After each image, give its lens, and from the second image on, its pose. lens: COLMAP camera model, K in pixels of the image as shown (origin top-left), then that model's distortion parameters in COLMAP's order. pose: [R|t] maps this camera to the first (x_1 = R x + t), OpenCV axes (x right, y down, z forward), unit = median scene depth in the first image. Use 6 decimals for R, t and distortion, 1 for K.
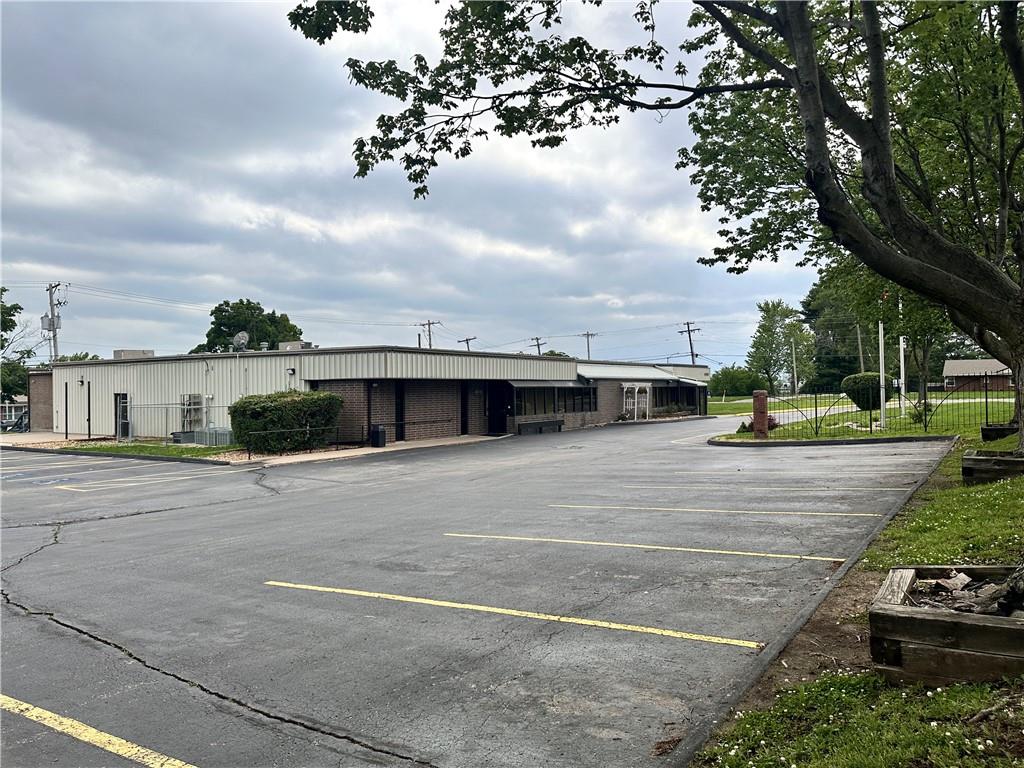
lens RADIAL K [[736.1, 0, 512.0], [0, 736.1, 384.0], [0, 0, 1]] dist [0.100533, -0.000519]
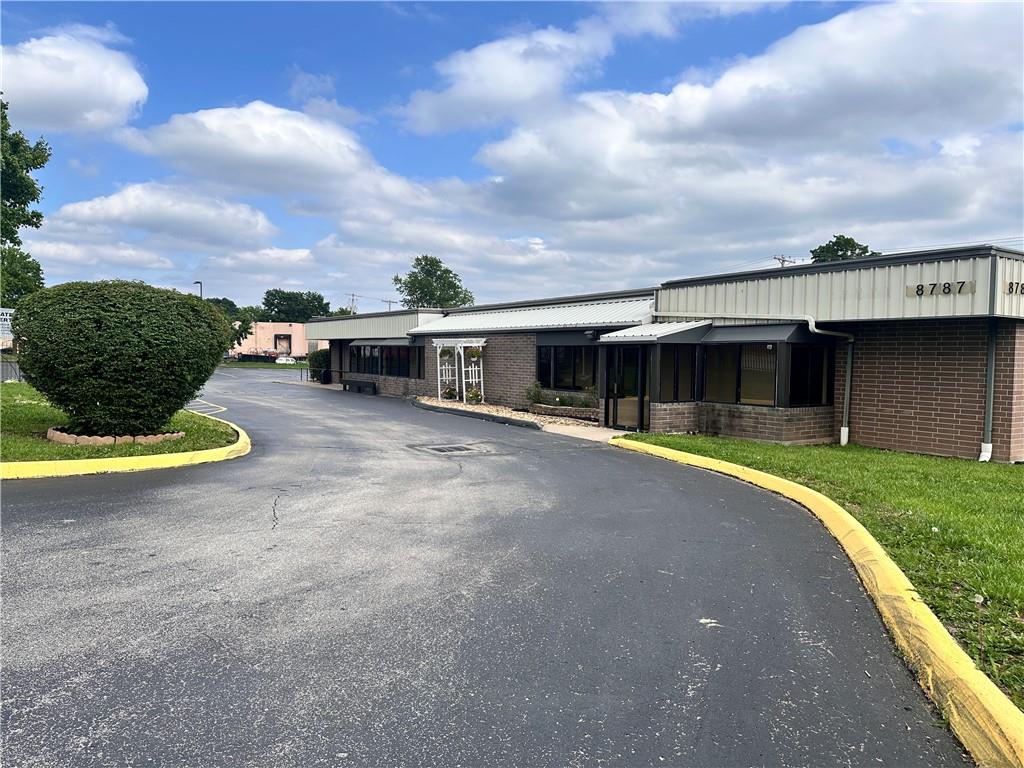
lens RADIAL K [[726.6, 0, 512.0], [0, 726.6, 384.0], [0, 0, 1]] dist [0.162421, -0.243574]
pose [[-0.357911, 0.044062, -0.932716, 1.045965], [-0.005782, 0.998762, 0.049401, 0.007995], [0.933738, 0.023075, -0.357213, 1.860457]]
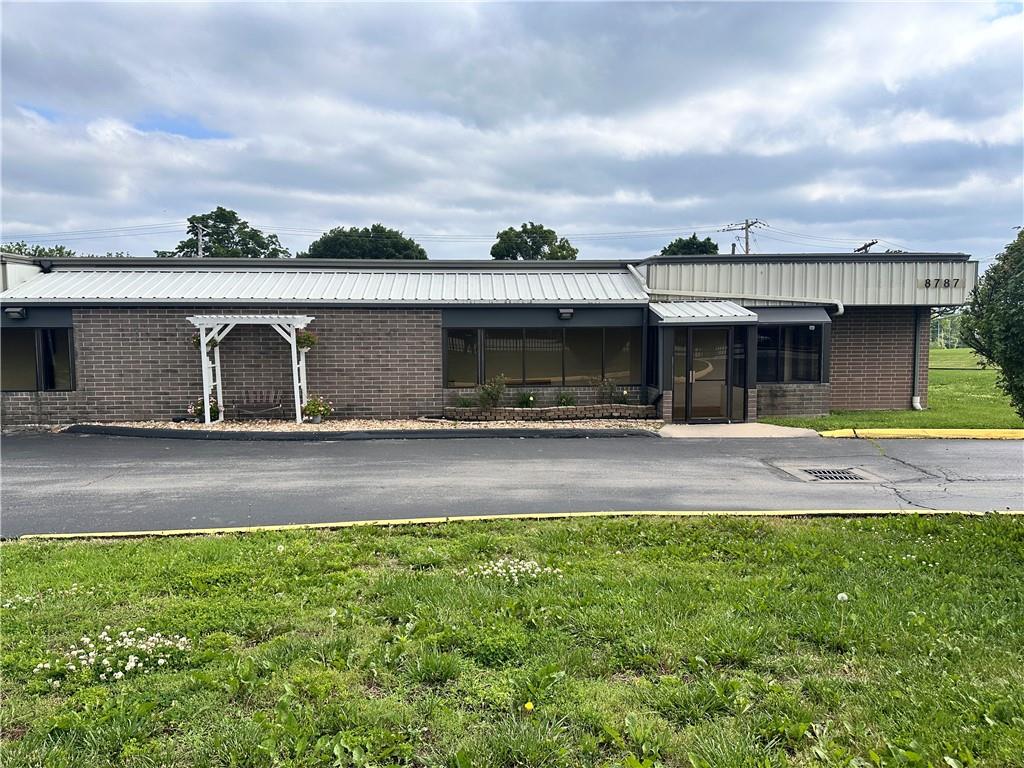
lens RADIAL K [[726.6, 0, 512.0], [0, 726.6, 384.0], [0, 0, 1]] dist [0.162421, -0.243574]
pose [[0.651055, 0.057498, -0.756850, 0.761631], [0.001006, 0.997060, 0.076612, 0.005685], [0.759030, -0.050641, 0.649083, 1.278720]]
